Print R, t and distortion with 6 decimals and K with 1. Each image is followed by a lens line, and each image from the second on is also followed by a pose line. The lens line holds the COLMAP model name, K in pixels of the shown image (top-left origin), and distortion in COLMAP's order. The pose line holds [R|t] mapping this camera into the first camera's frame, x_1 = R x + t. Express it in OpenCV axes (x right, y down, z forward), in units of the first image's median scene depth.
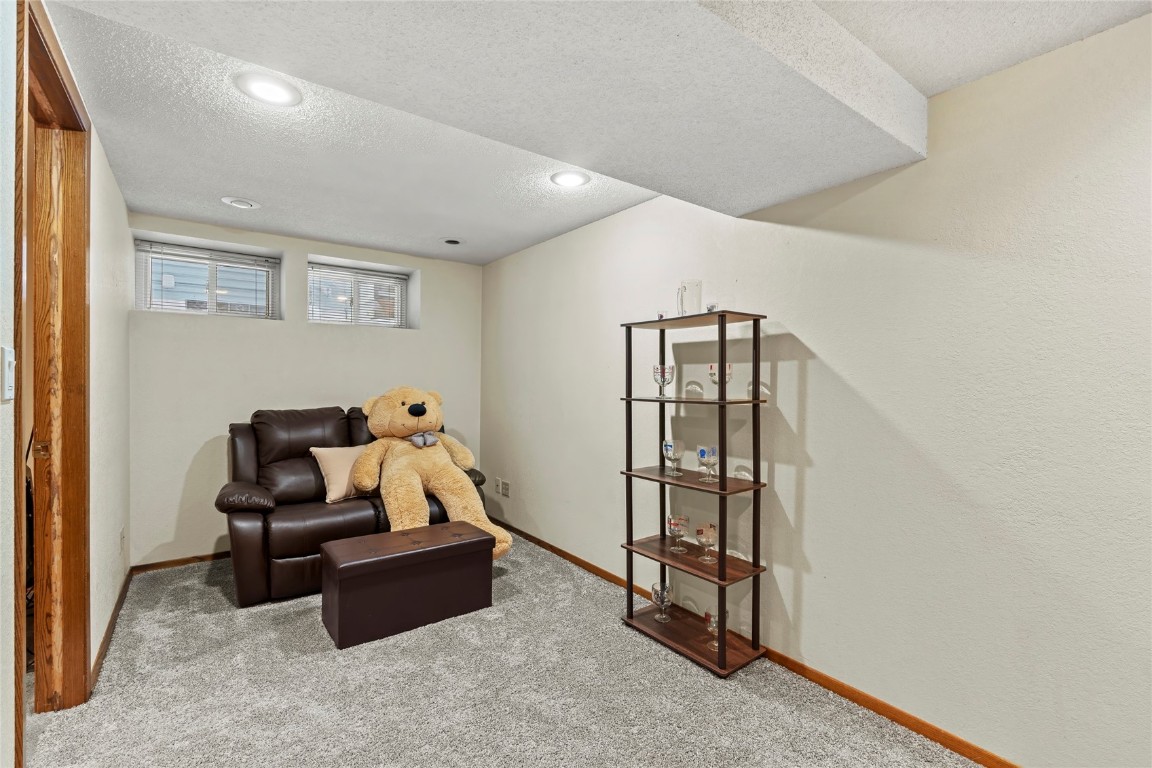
lens RADIAL K [[503.2, 0, 576.4], [0, 503.2, 386.3], [0, 0, 1]] dist [-0.004690, 0.000010]
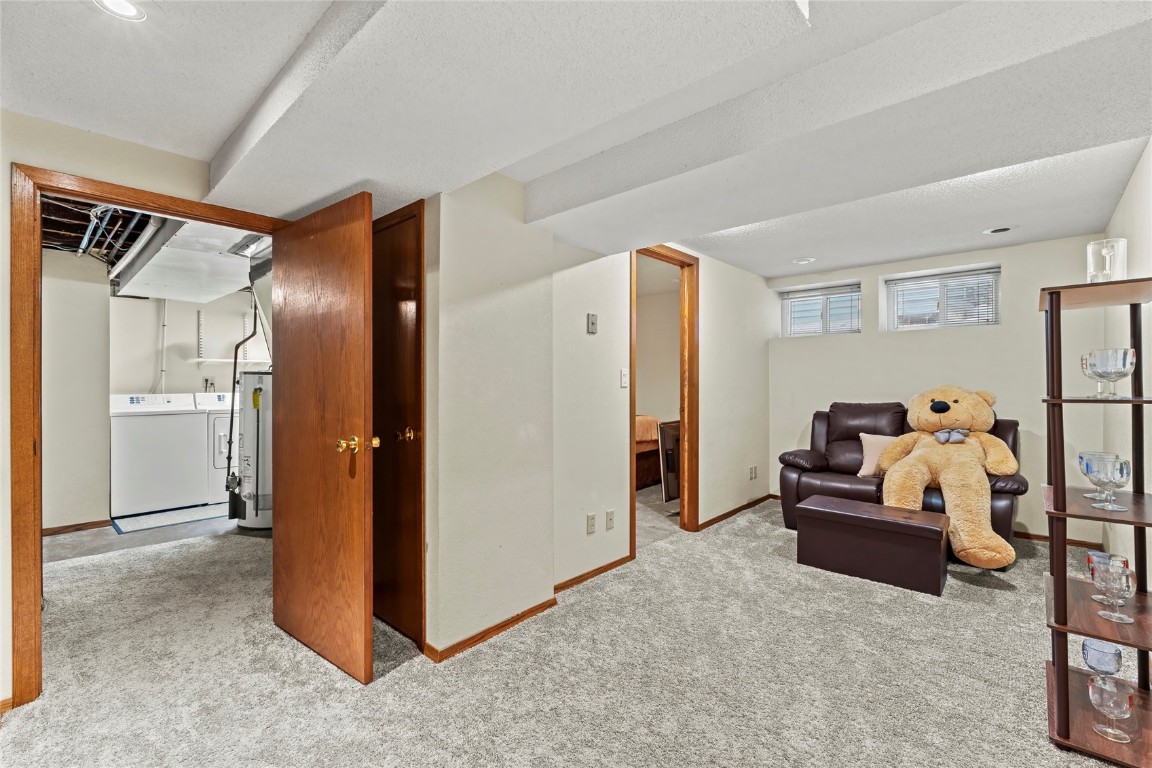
lens RADIAL K [[503.2, 0, 575.7], [0, 503.2, 379.6], [0, 0, 1]] dist [-0.004690, 0.000010]
pose [[0.188619, -0.009869, -0.982001, 0.695210], [-0.006527, 0.999915, -0.011302, 0.007759], [0.982029, 0.008541, 0.188539, 0.065870]]
